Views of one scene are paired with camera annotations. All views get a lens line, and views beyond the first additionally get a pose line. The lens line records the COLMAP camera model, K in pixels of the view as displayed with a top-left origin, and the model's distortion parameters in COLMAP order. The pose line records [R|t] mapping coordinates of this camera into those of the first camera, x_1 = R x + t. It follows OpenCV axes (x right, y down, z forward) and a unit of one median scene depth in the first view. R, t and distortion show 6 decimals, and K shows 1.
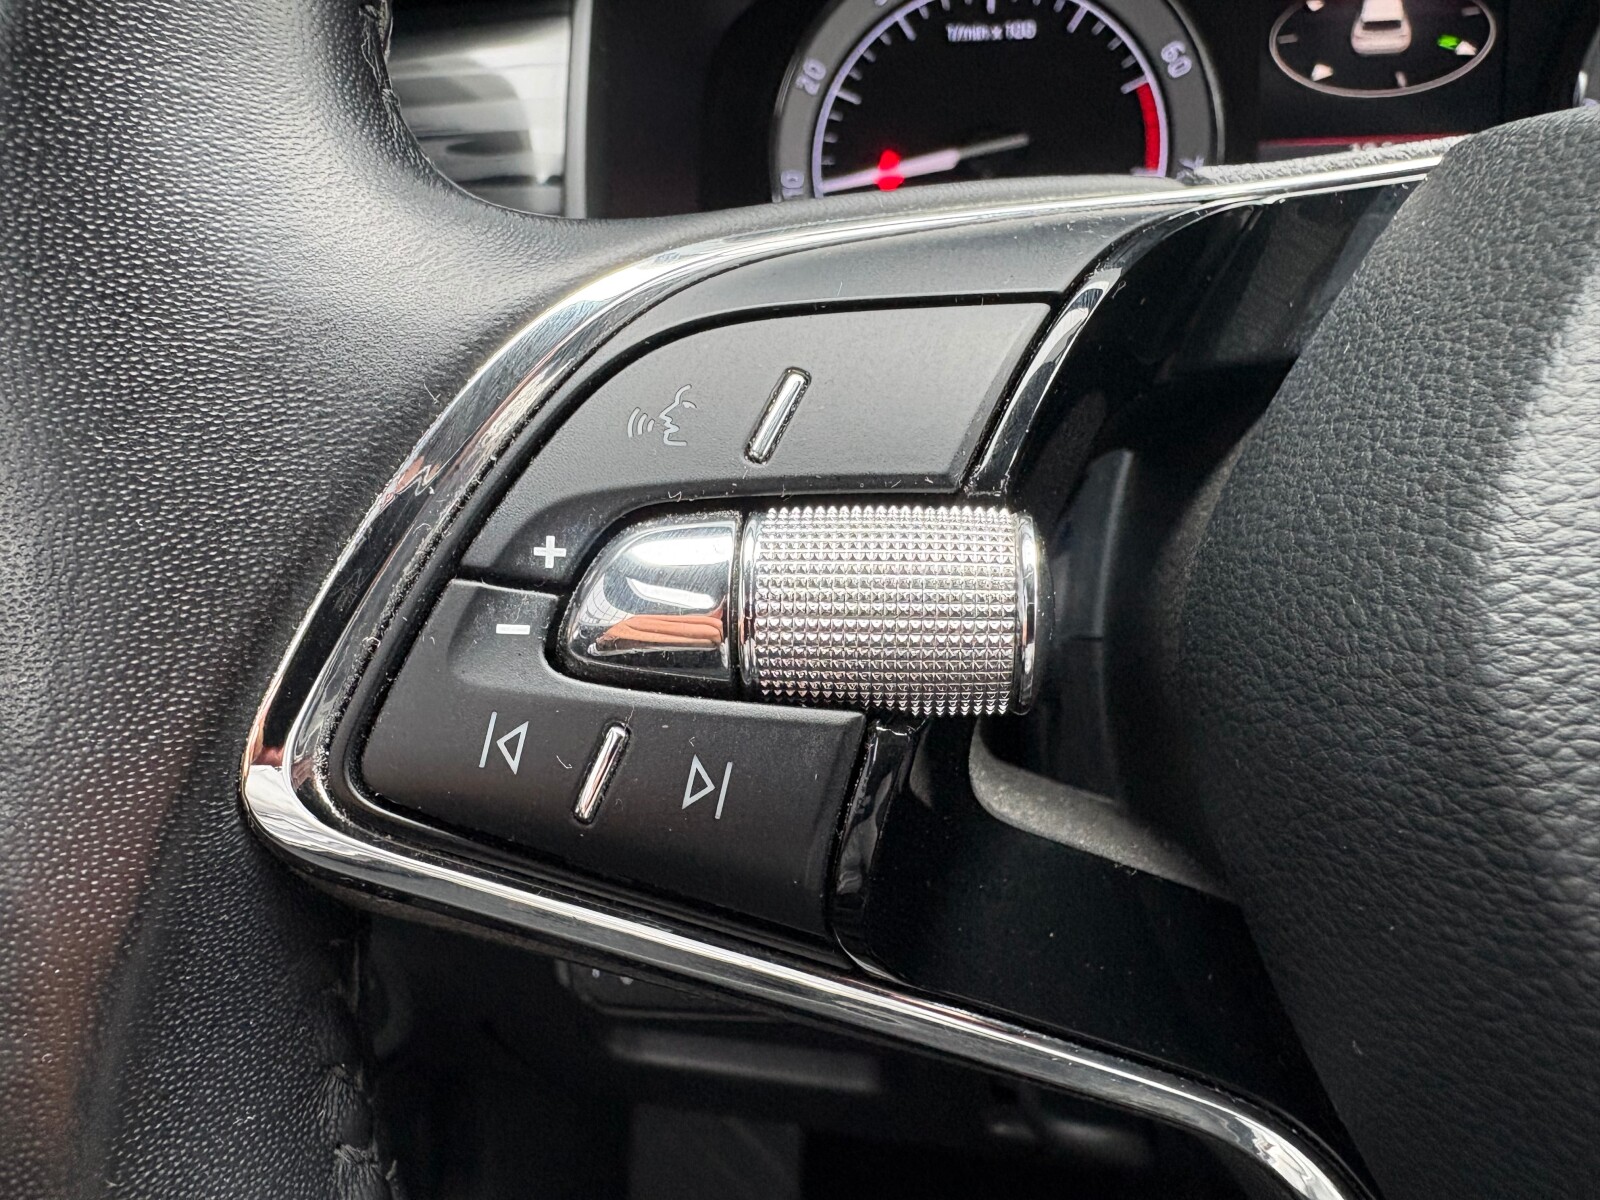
lens RADIAL K [[1381.0, 0, 800.0], [0, 1381.0, 600.0], [0, 0, 1]] dist [-0.001644, -0.007468]
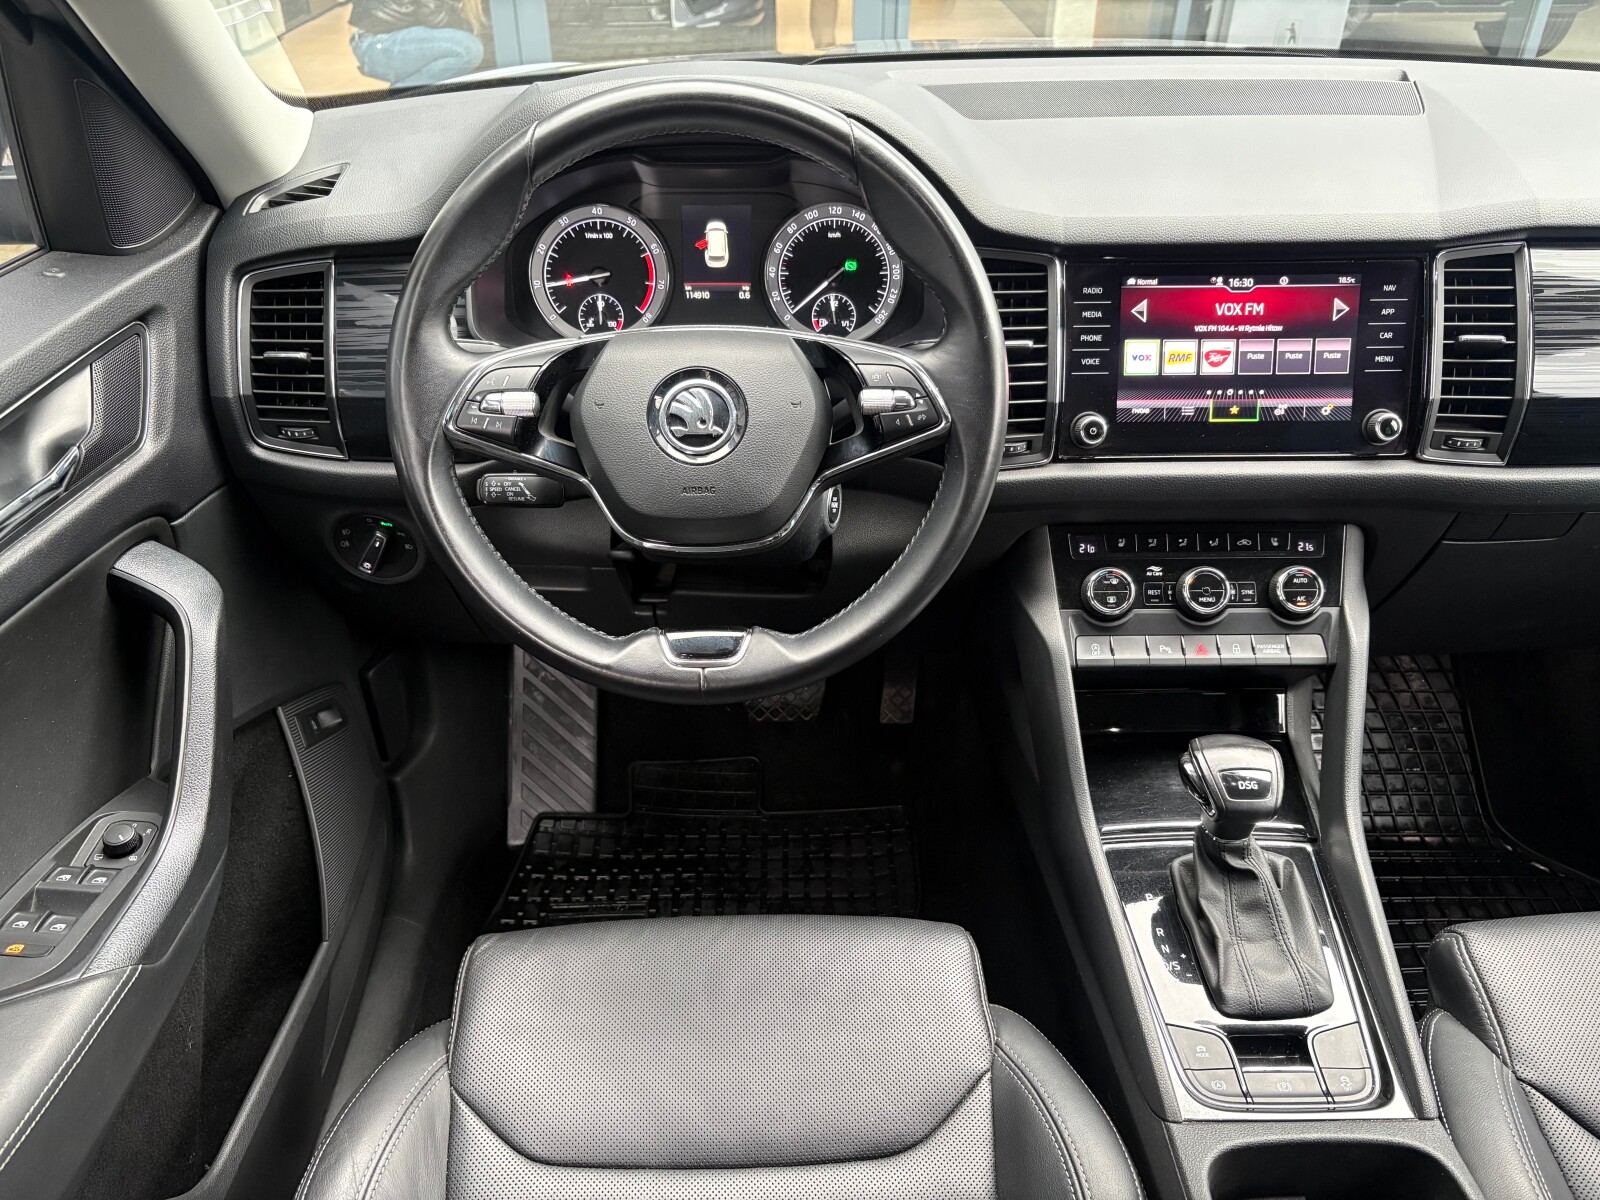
lens RADIAL K [[1201.2, 0, 798.9], [0, 1201.2, 624.0], [0, 0, 1]] dist [0.040850, -0.060701]
pose [[0.992611, -0.011415, 0.120798, 0.256481], [-0.006187, 0.989509, 0.144340, 0.078972], [-0.121178, -0.144021, 0.982127, -1.997151]]
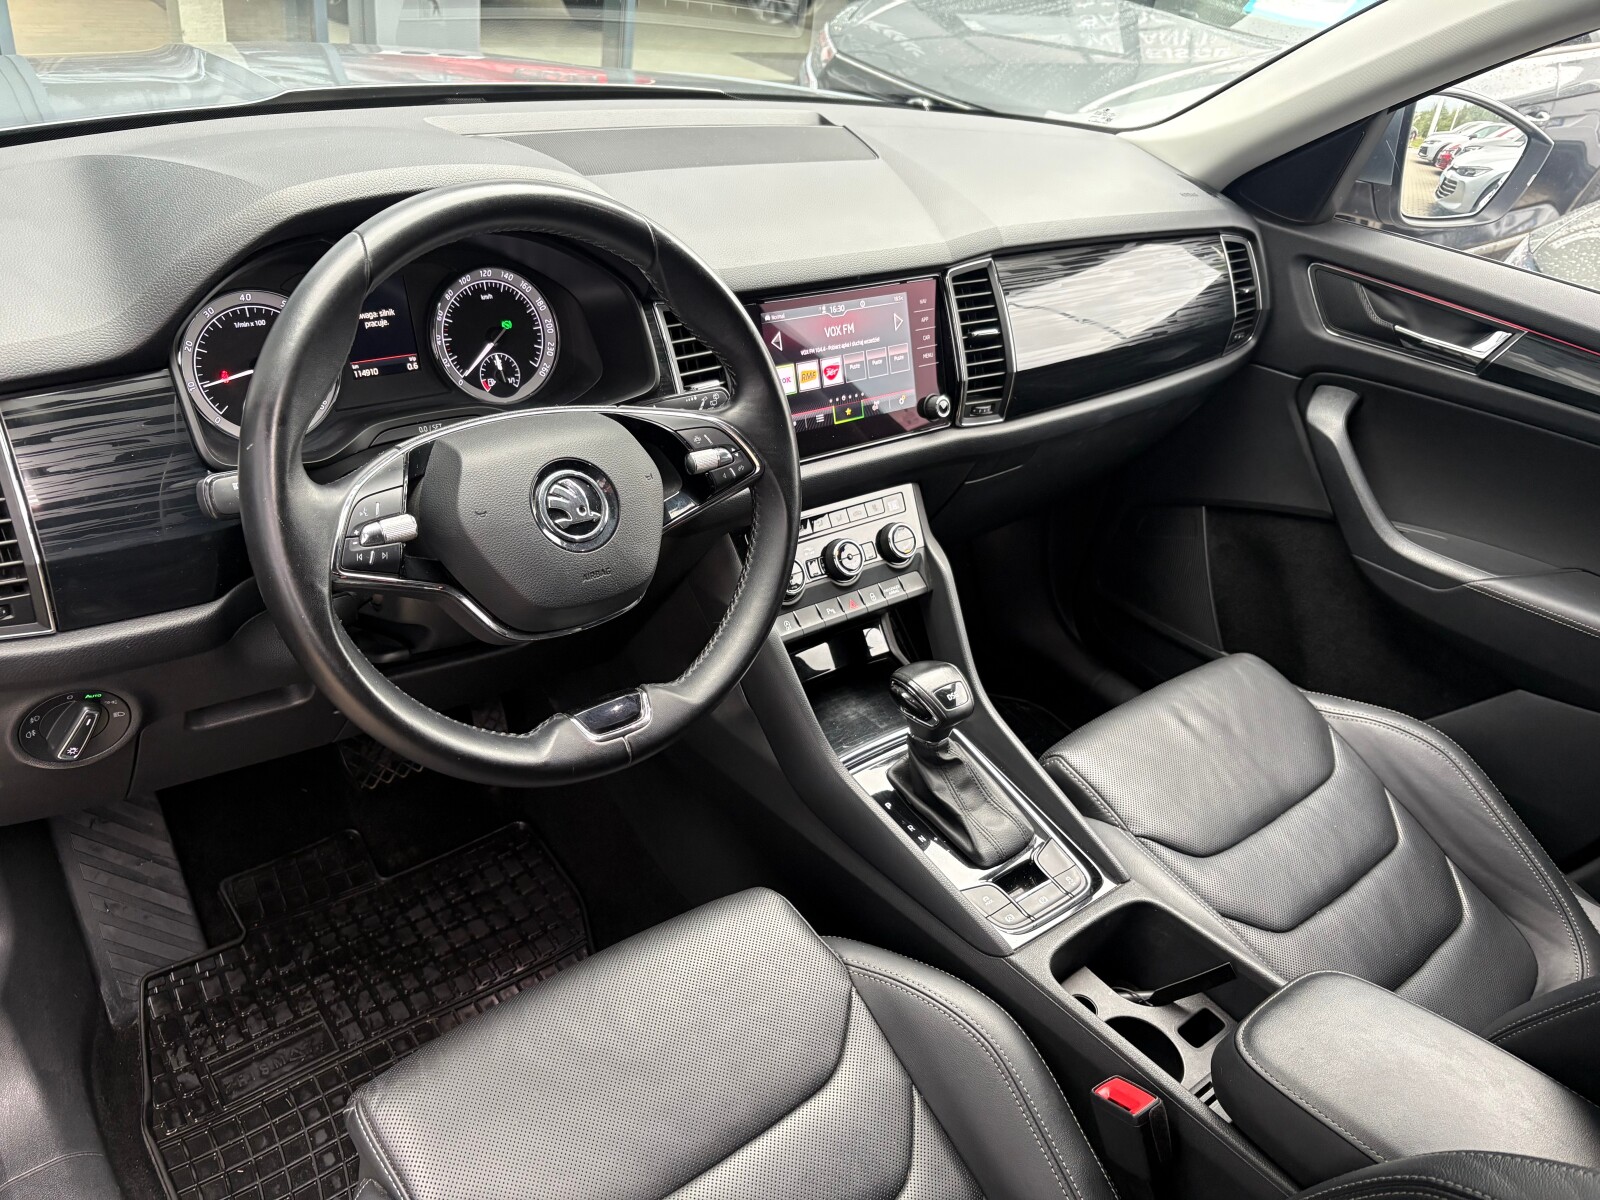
lens RADIAL K [[1174.8, 0, 768.3], [0, 1174.8, 631.7], [0, 0, 1]] dist [0.088067, -0.257700]
pose [[0.712134, -0.260346, 0.651986, -0.901363], [0.141394, 0.962854, 0.230041, -0.206400], [-0.687658, -0.071634, 0.722493, -1.652930]]
